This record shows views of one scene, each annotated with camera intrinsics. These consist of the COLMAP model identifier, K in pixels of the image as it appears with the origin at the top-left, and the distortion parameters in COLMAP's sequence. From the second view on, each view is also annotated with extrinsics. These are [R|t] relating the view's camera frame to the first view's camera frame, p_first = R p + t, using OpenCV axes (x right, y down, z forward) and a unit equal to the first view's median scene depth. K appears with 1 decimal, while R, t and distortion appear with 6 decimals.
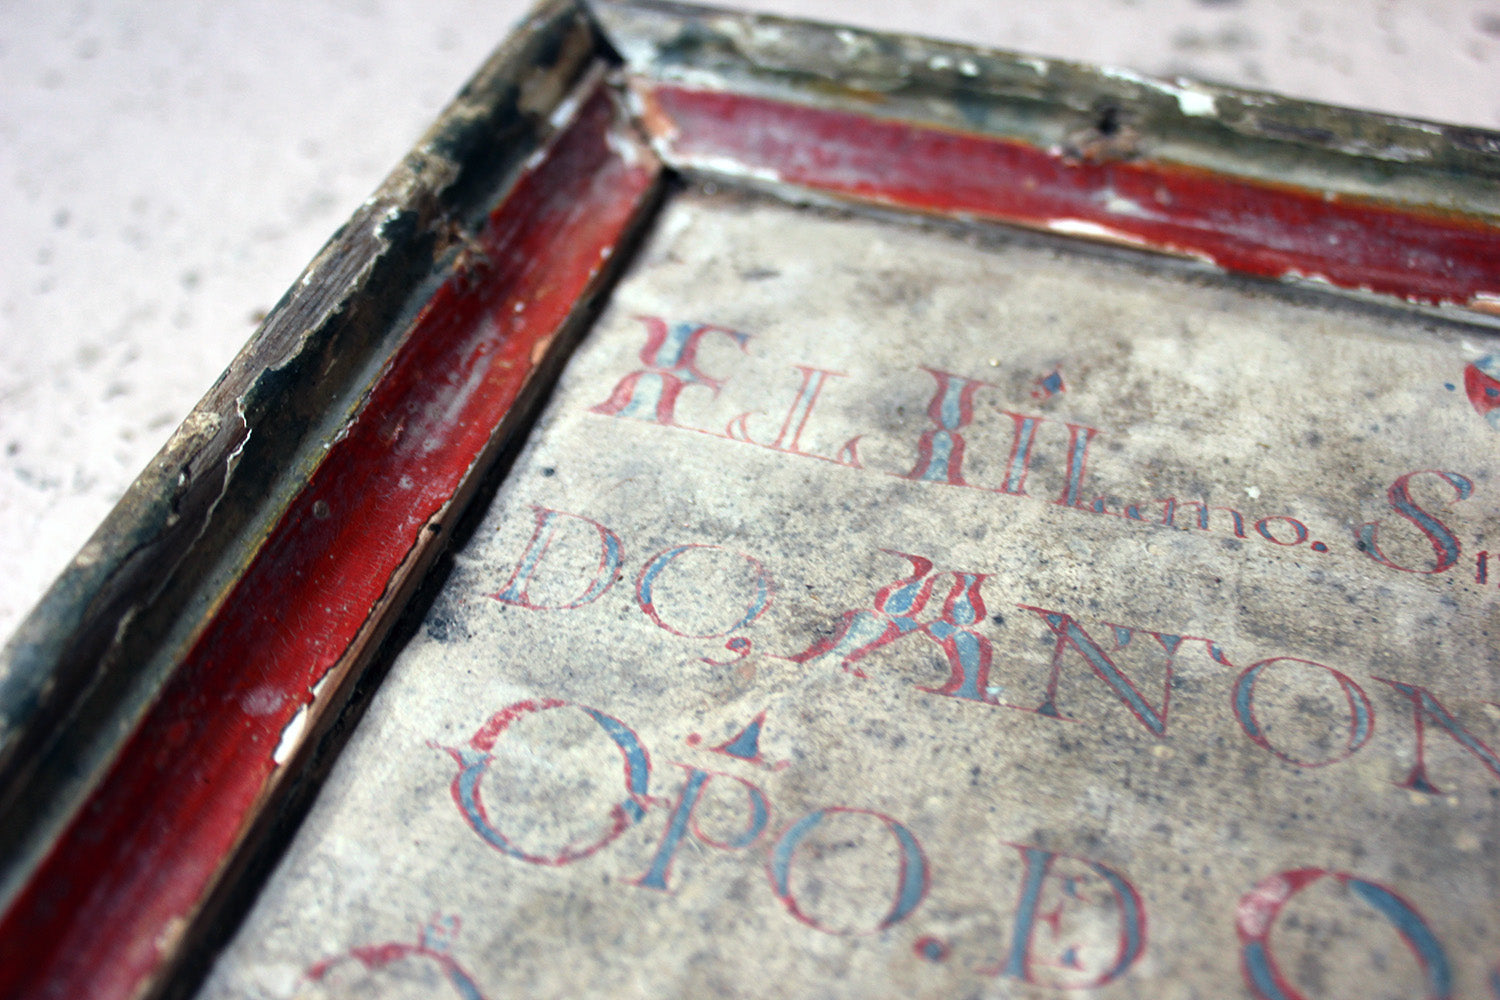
lens RADIAL K [[1518.8, 0, 748.5], [0, 1518.8, 474.8], [0, 0, 1]] dist [-0.137080, 0.122091]
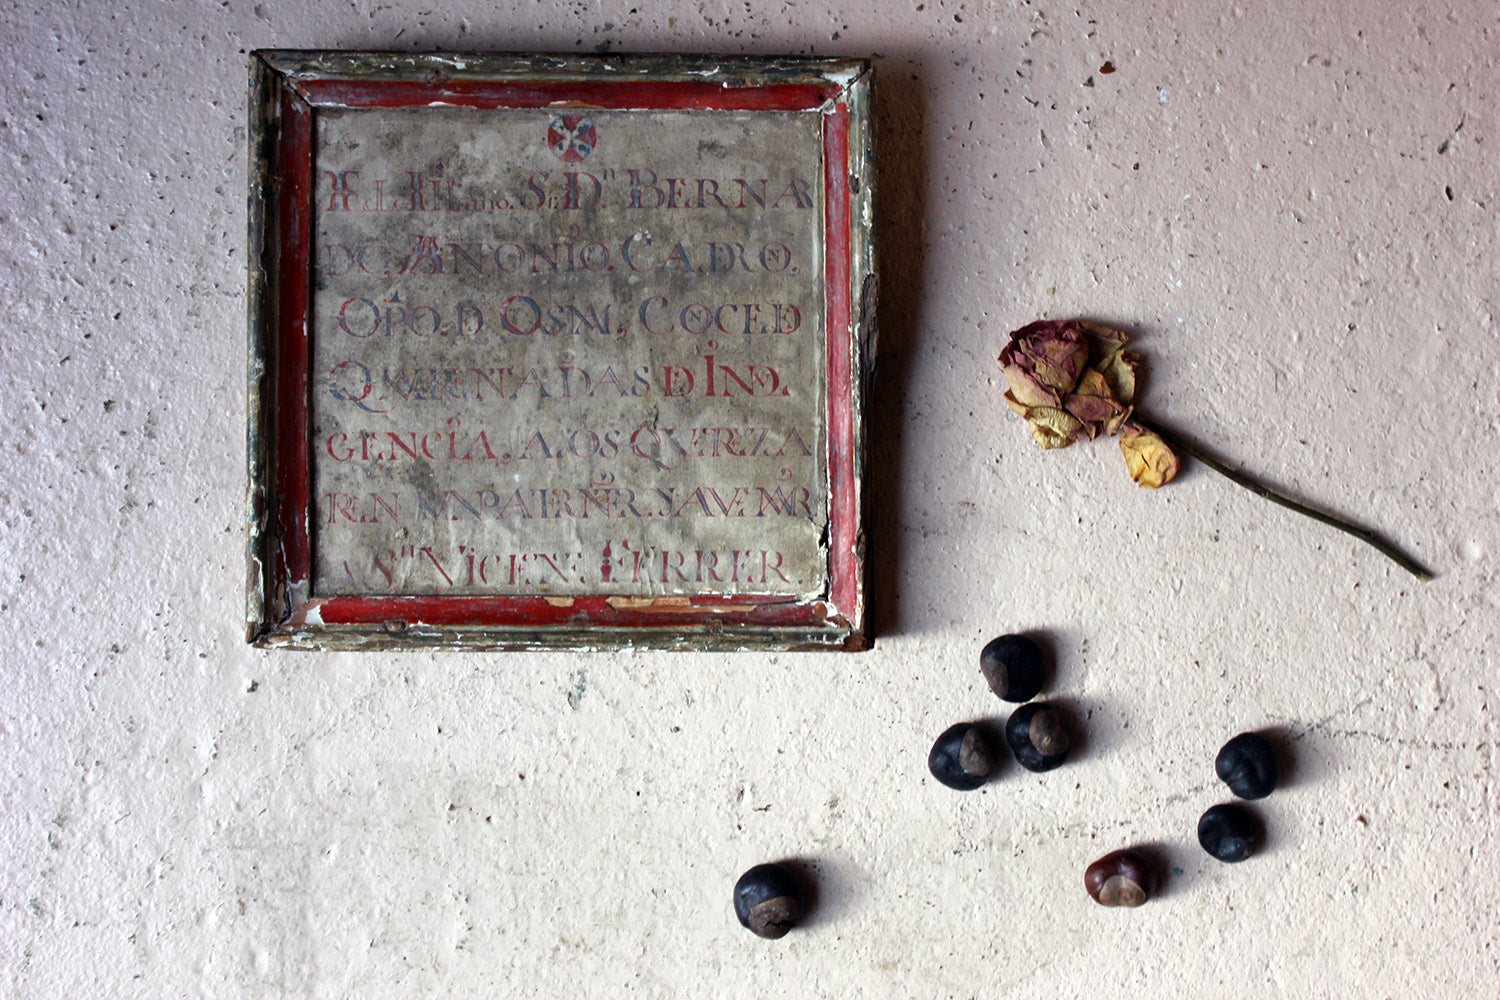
lens RADIAL K [[2236.0, 0, 749.3], [0, 2236.0, 517.0], [0, 0, 1]] dist [-0.039576, 0.041650]
pose [[0.957854, -0.286686, 0.018103, 0.645058], [0.180435, 0.649499, 0.738643, -3.808185], [-0.223516, -0.704246, 0.673854, -3.893735]]
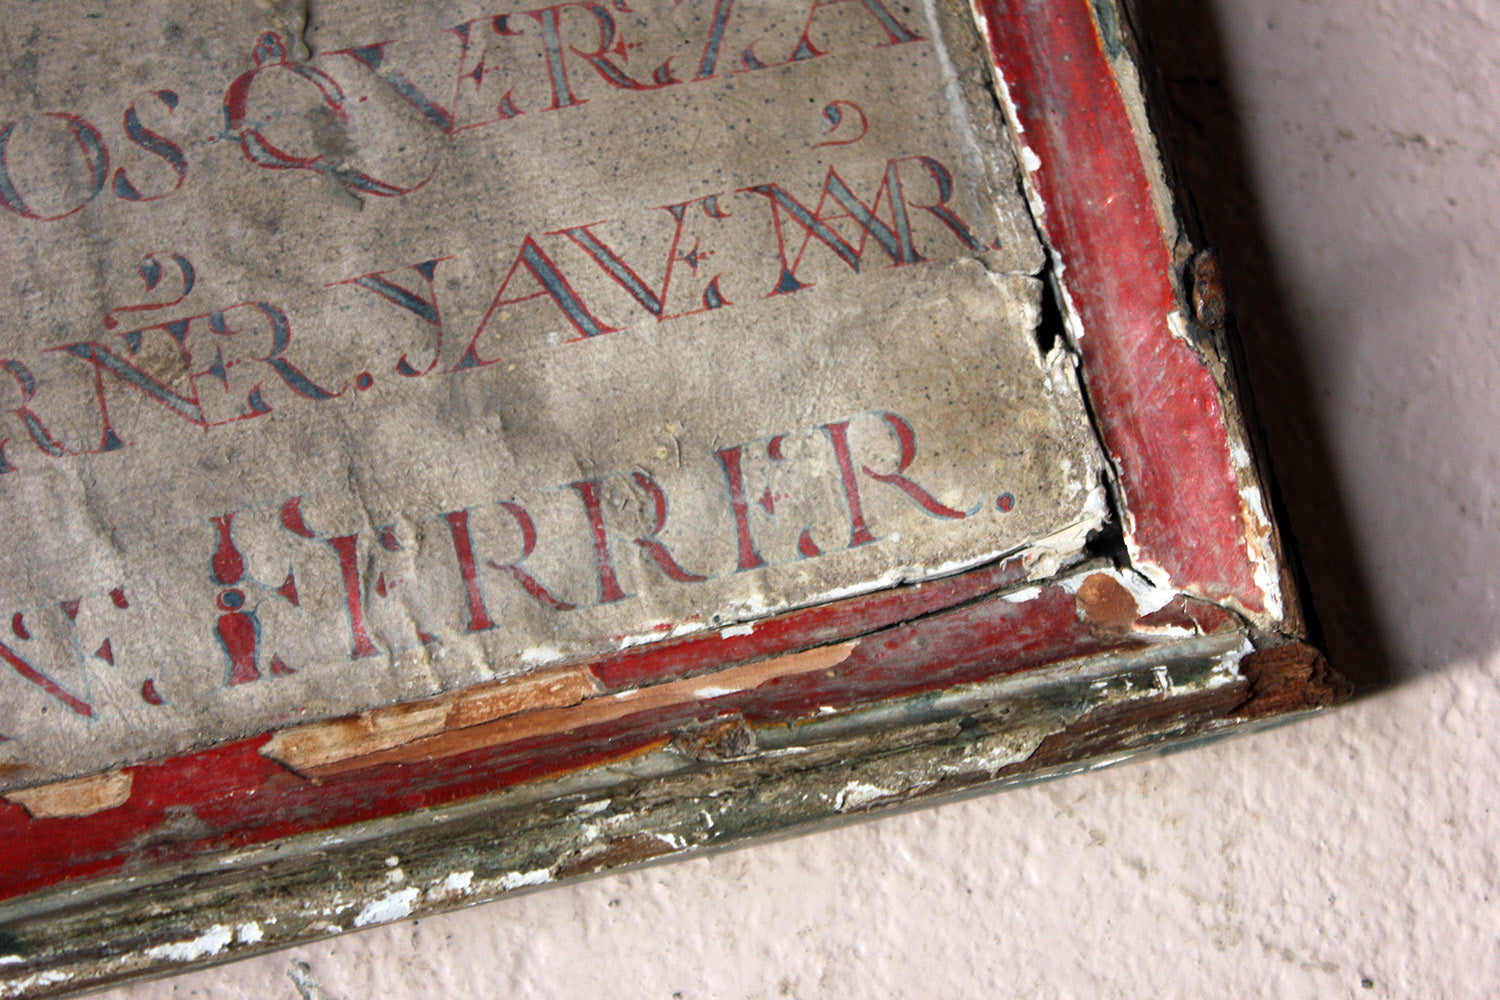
lens RADIAL K [[3436.0, 0, 750.8], [0, 3436.0, 498.0], [0, 0, 1]] dist [0.034830, 0.307678]
pose [[0.858550, -0.473386, 0.196970, 0.216655], [0.291657, 0.766849, 0.571733, -0.528690], [-0.421697, -0.433414, 0.796445, -1.723417]]
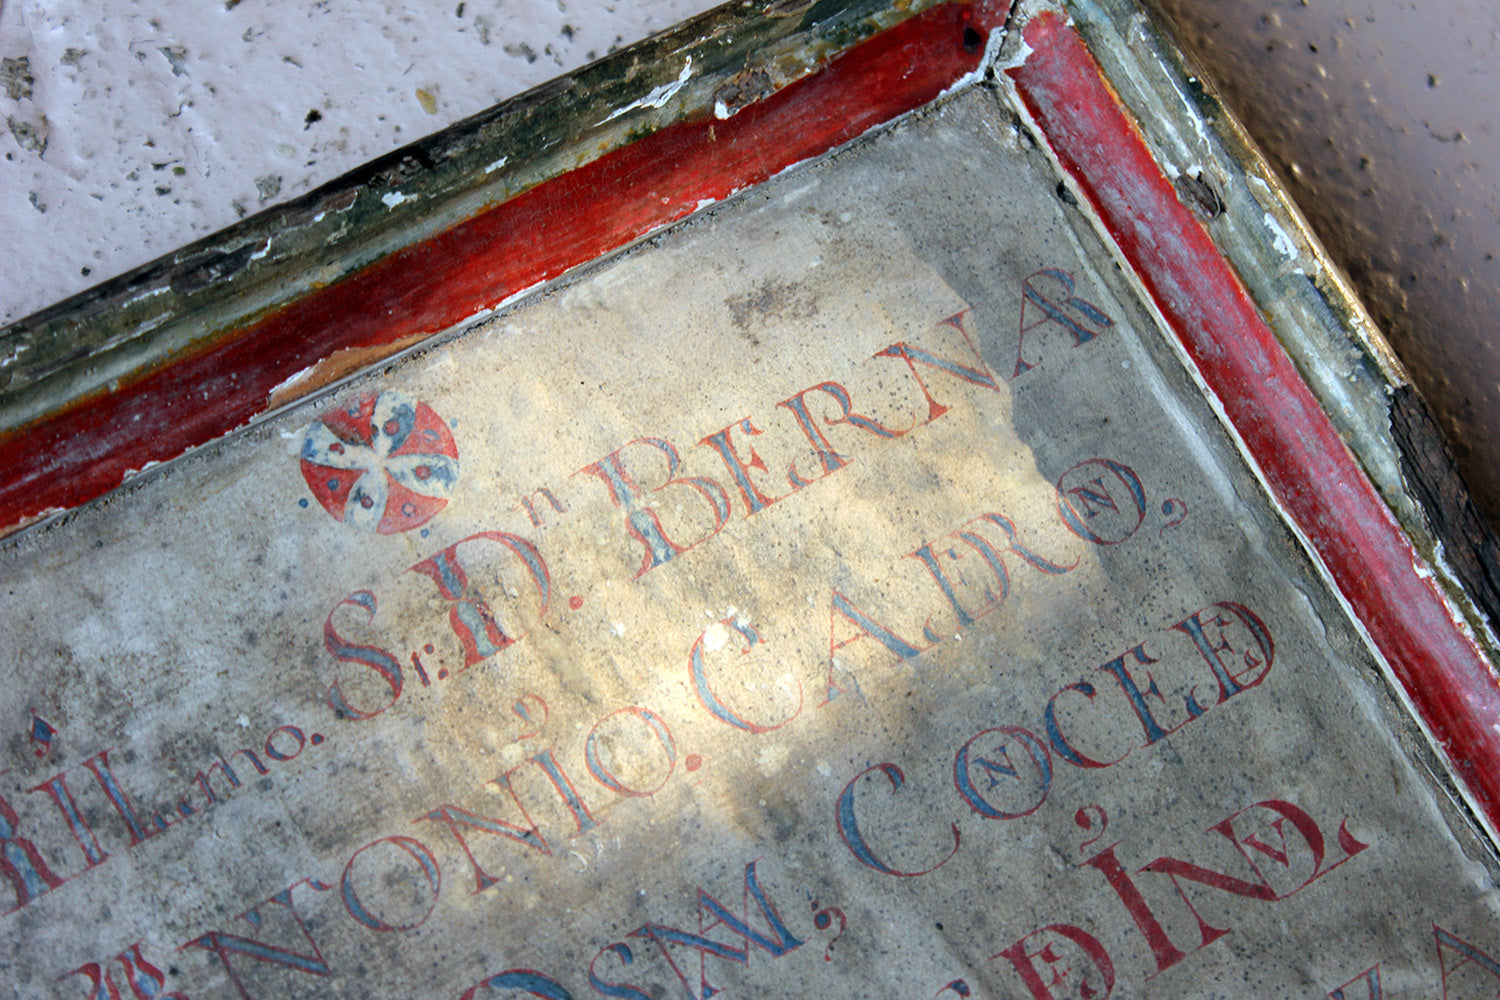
lens RADIAL K [[3527.8, 0, 751.7], [0, 3527.8, 494.6], [0, 0, 1]] dist [0.081311, -0.056521]
pose [[0.658080, -0.653271, 0.374391, -0.355459], [0.372671, 0.714653, 0.591935, -1.703695], [-0.654254, -0.250016, 0.713754, -1.306137]]
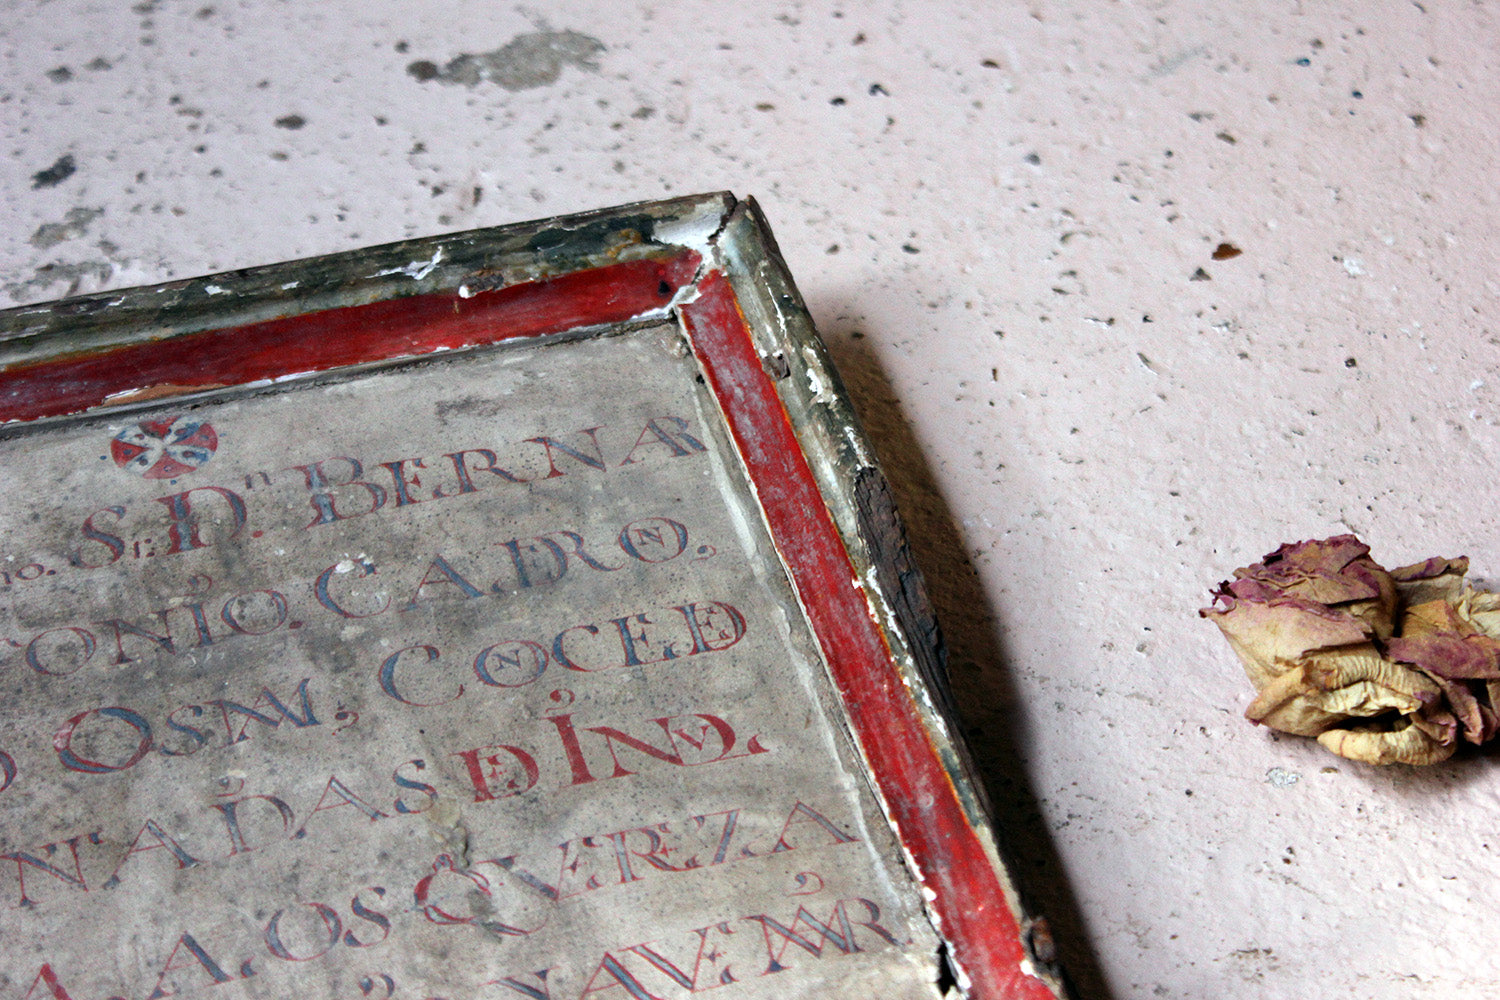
lens RADIAL K [[3527.8, 0, 751.7], [0, 3527.8, 494.6], [0, 0, 1]] dist [0.081311, -0.056521]
pose [[0.849462, -0.362138, 0.383758, -0.523607], [0.376812, 0.925458, 0.039234, 0.112008], [-0.369360, 0.111276, 0.922600, -3.336930]]
